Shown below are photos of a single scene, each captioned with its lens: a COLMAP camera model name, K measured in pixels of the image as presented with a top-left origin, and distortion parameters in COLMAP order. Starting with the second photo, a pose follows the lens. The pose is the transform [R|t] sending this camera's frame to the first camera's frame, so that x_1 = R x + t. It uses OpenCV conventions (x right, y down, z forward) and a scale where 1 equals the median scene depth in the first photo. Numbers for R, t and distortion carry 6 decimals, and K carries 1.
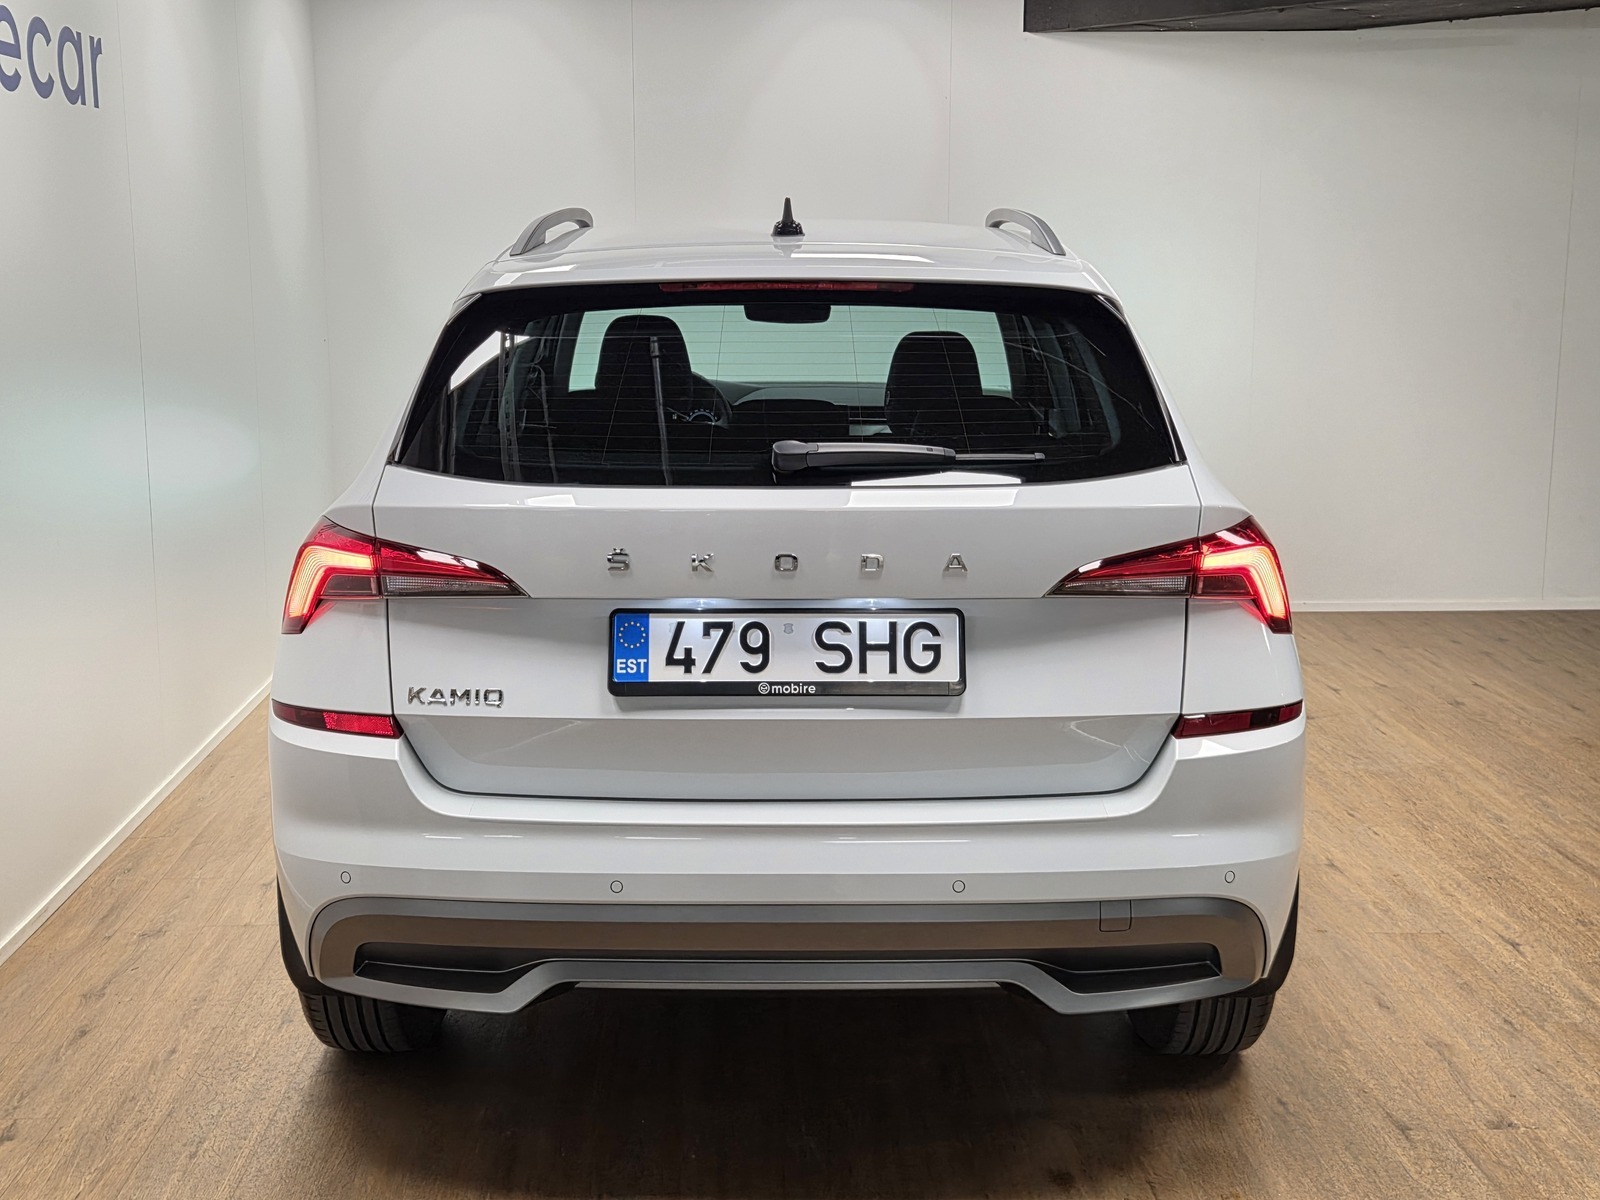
lens RADIAL K [[1904.0, 0, 796.9], [0, 1904.0, 585.0], [0, 0, 1]] dist [0.047497, 0.000000]
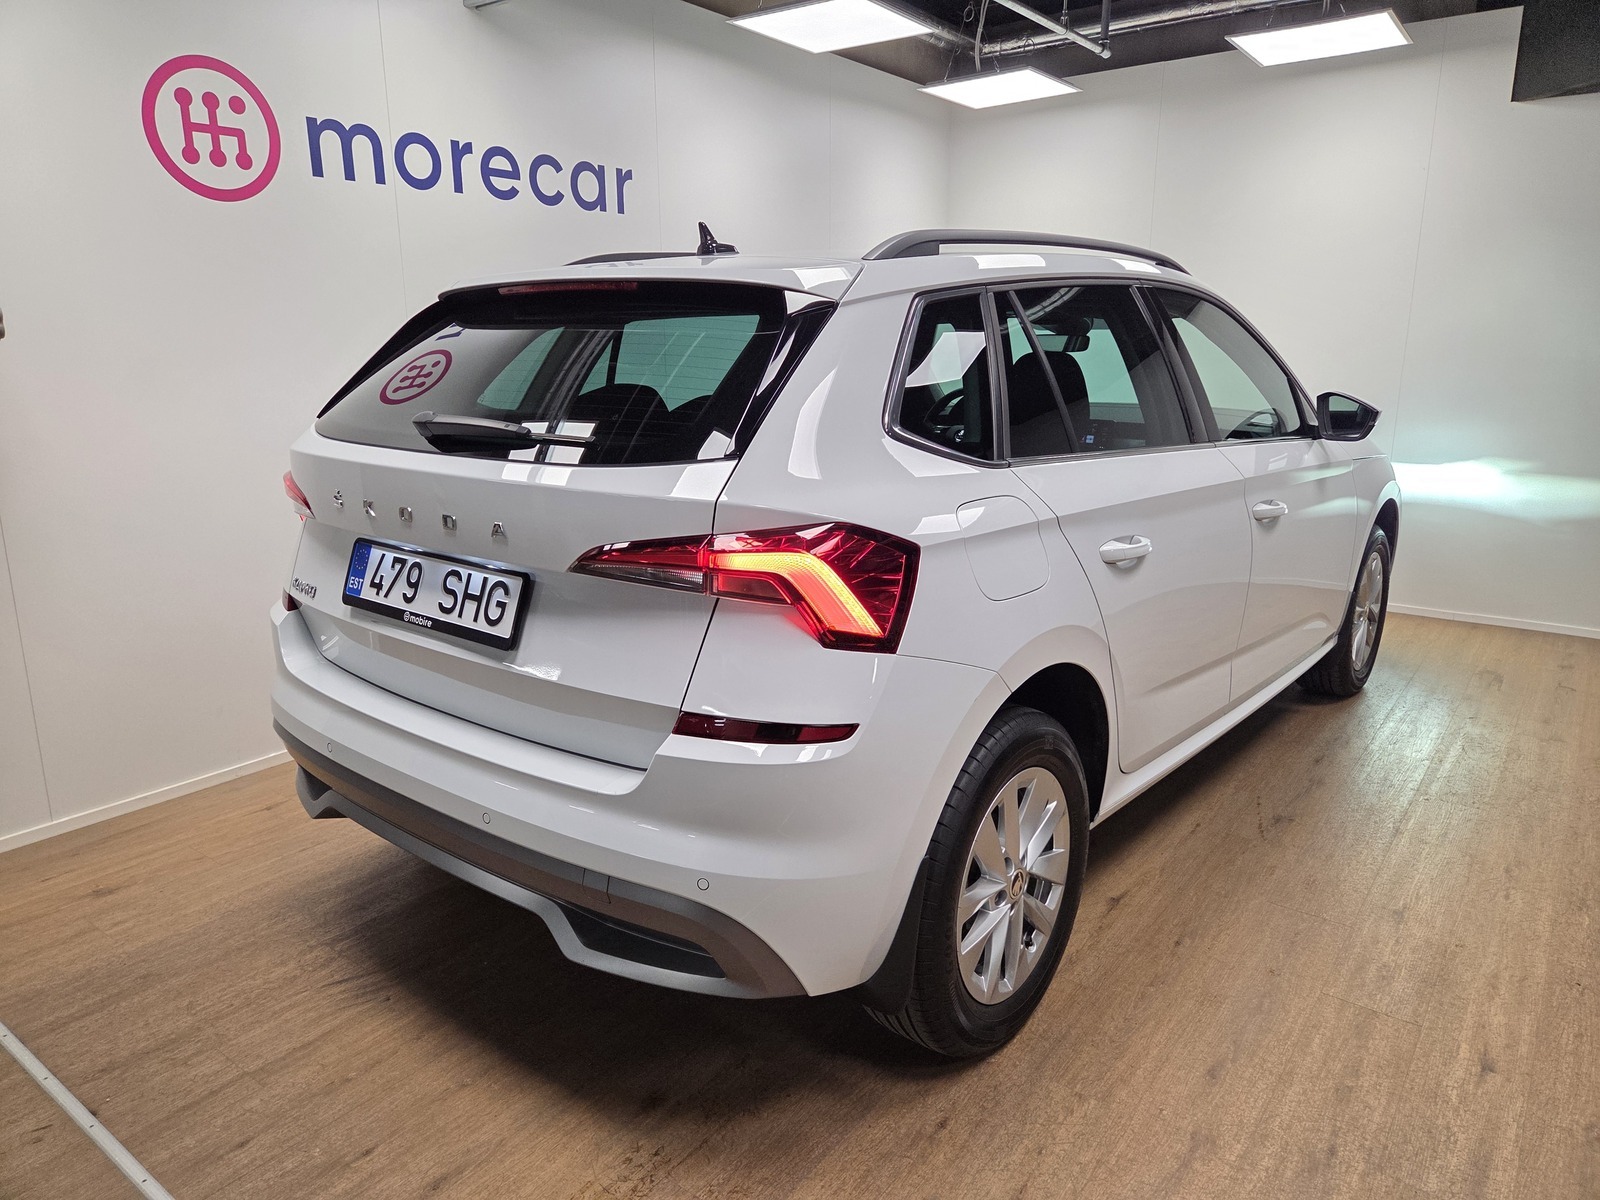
lens RADIAL K [[1077.9, 0, 798.7], [0, 1077.9, 601.8], [0, 0, 1]] dist [0.046025, -0.035268]
pose [[0.770148, 0.148354, -0.620373, 0.457726], [-0.111470, 0.988914, 0.098104, -0.038454], [0.628050, -0.006401, 0.778147, 0.472229]]
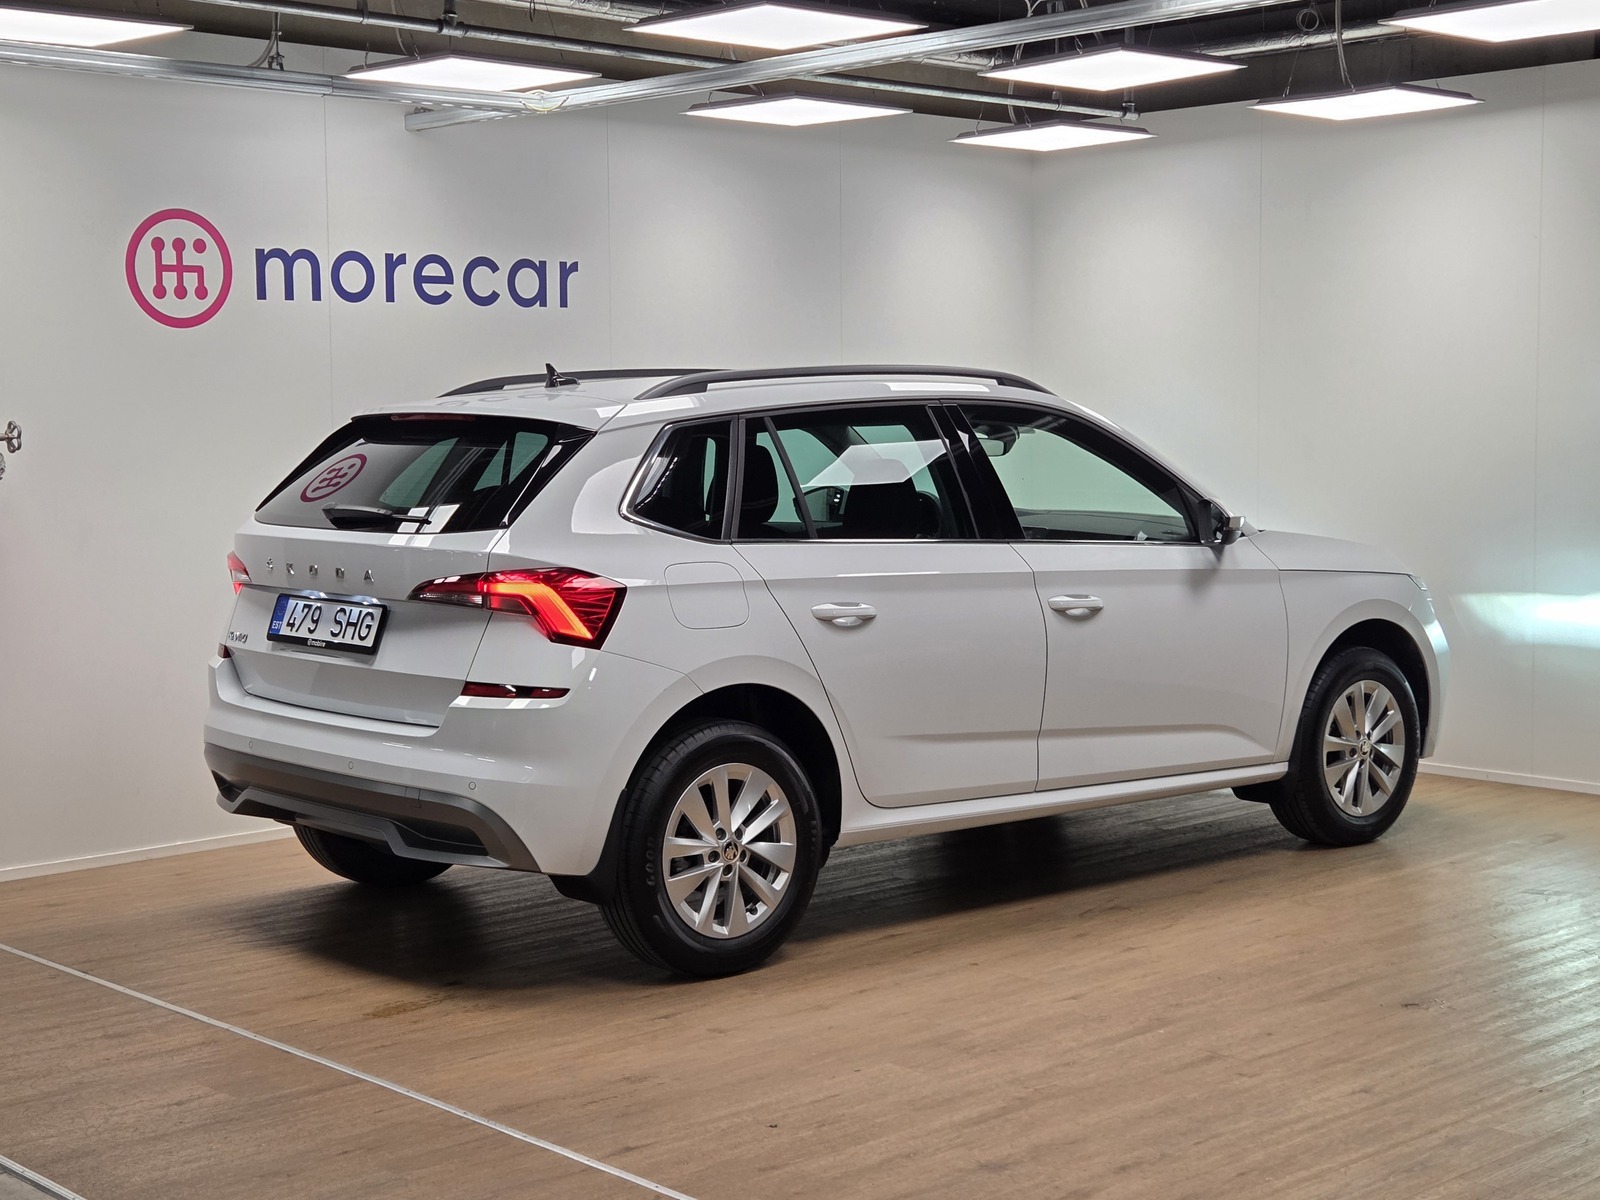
lens RADIAL K [[2477.0, 0, 795.7], [0, 2477.0, 602.3], [0, 0, 1]] dist [0.041420, 0.000000]
pose [[0.654911, 0.056822, -0.753567, 1.520297], [-0.129074, 0.990927, -0.037456, 0.034834], [0.744602, 0.121797, 0.656303, -0.130327]]
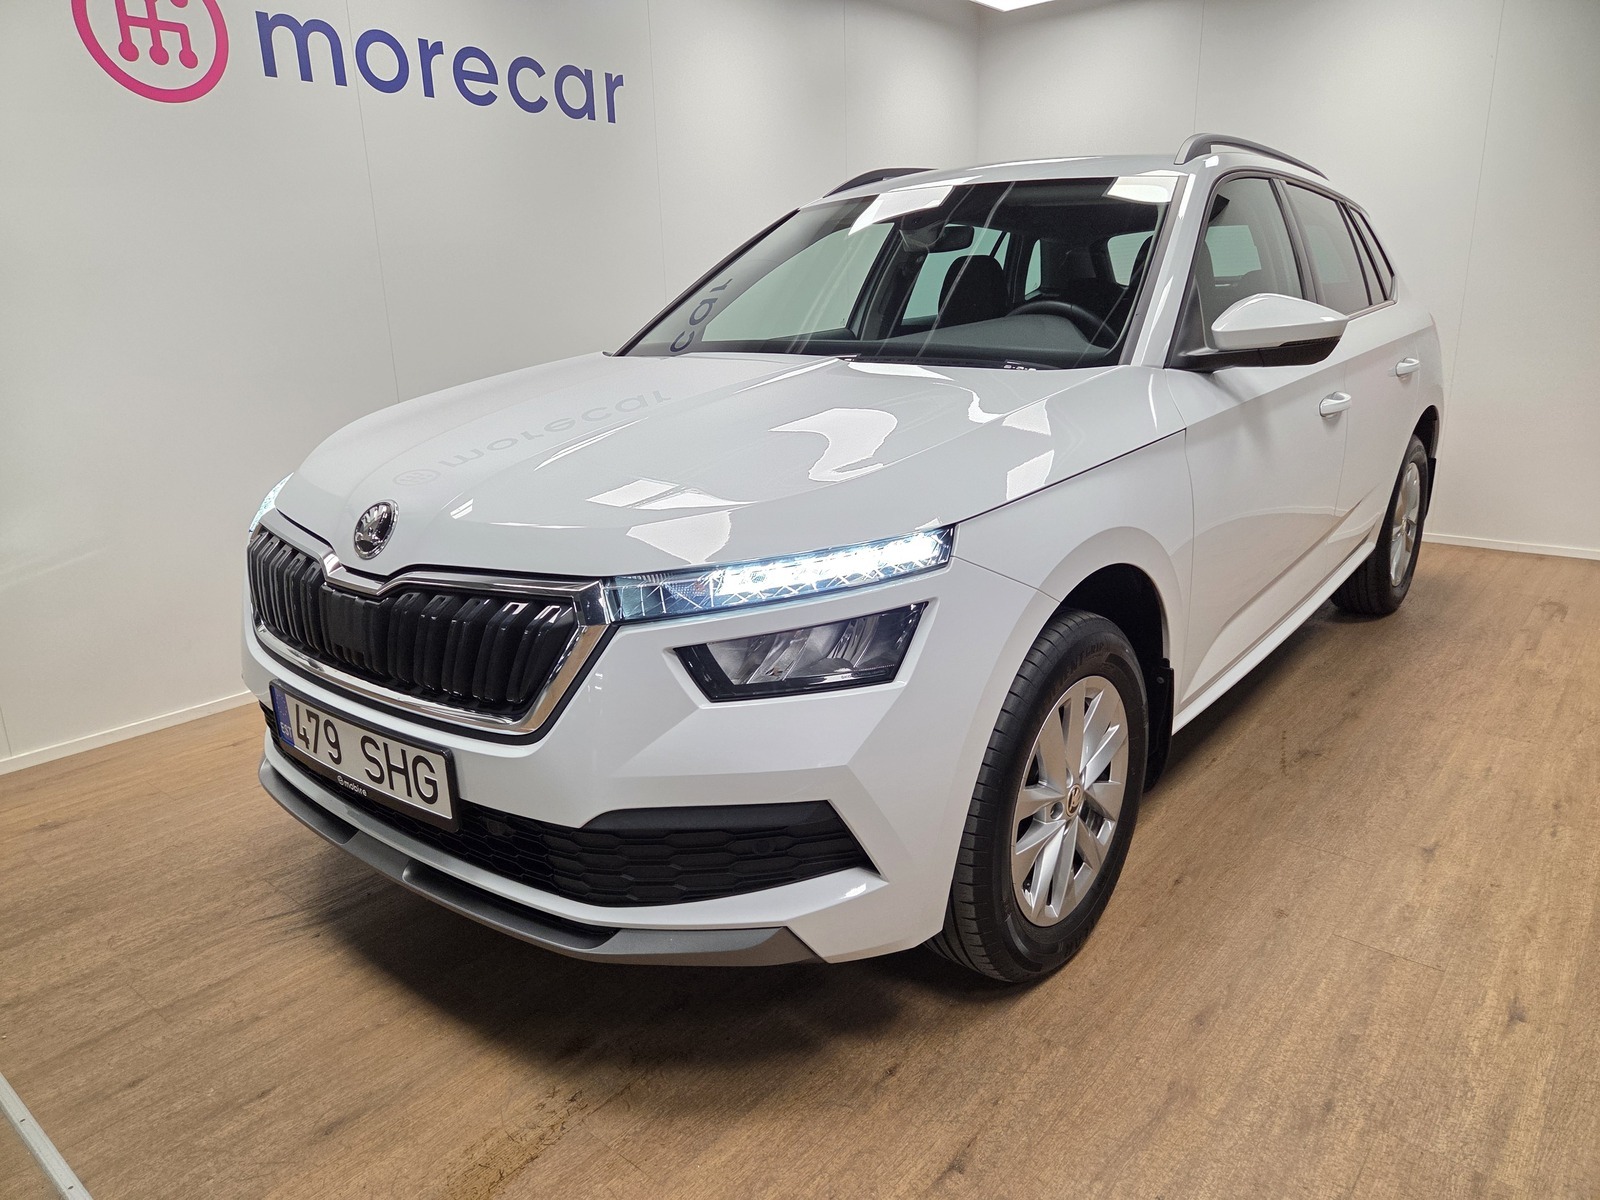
lens RADIAL K [[1077.9, 0, 811.3], [0, 1077.9, 607.9], [0, 0, 1]] dist [0.046025, -0.035268]
pose [[0.742507, 0.167912, -0.648451, 0.470246], [-0.097621, 0.984861, 0.143242, -0.010342], [0.662687, -0.043056, 0.747658, 0.550743]]
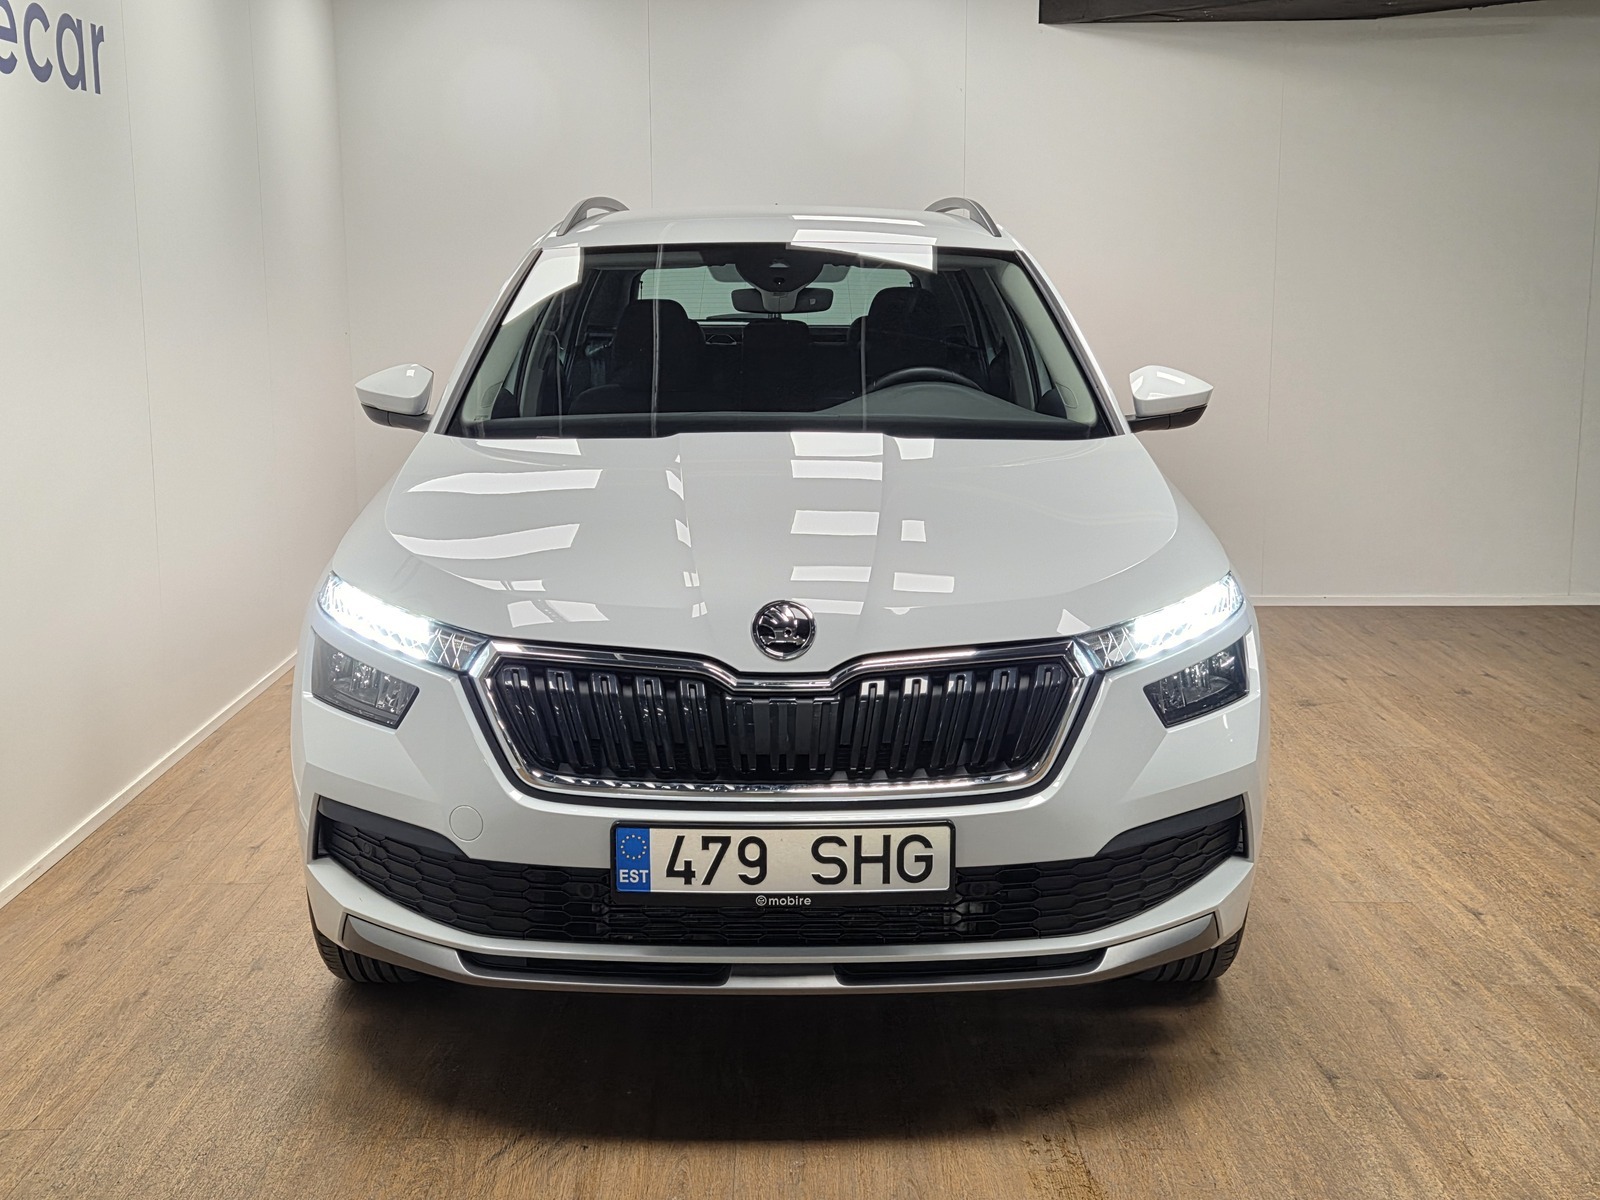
lens RADIAL K [[1927.8, 0, 797.3], [0, 1927.8, 598.6], [0, 0, 1]] dist [0.054221, 0.000000]
pose [[0.999217, 0.003550, -0.039417, 0.064803], [-0.003692, 0.999987, -0.003537, 0.030533], [0.039404, 0.003680, 0.999217, -0.034057]]
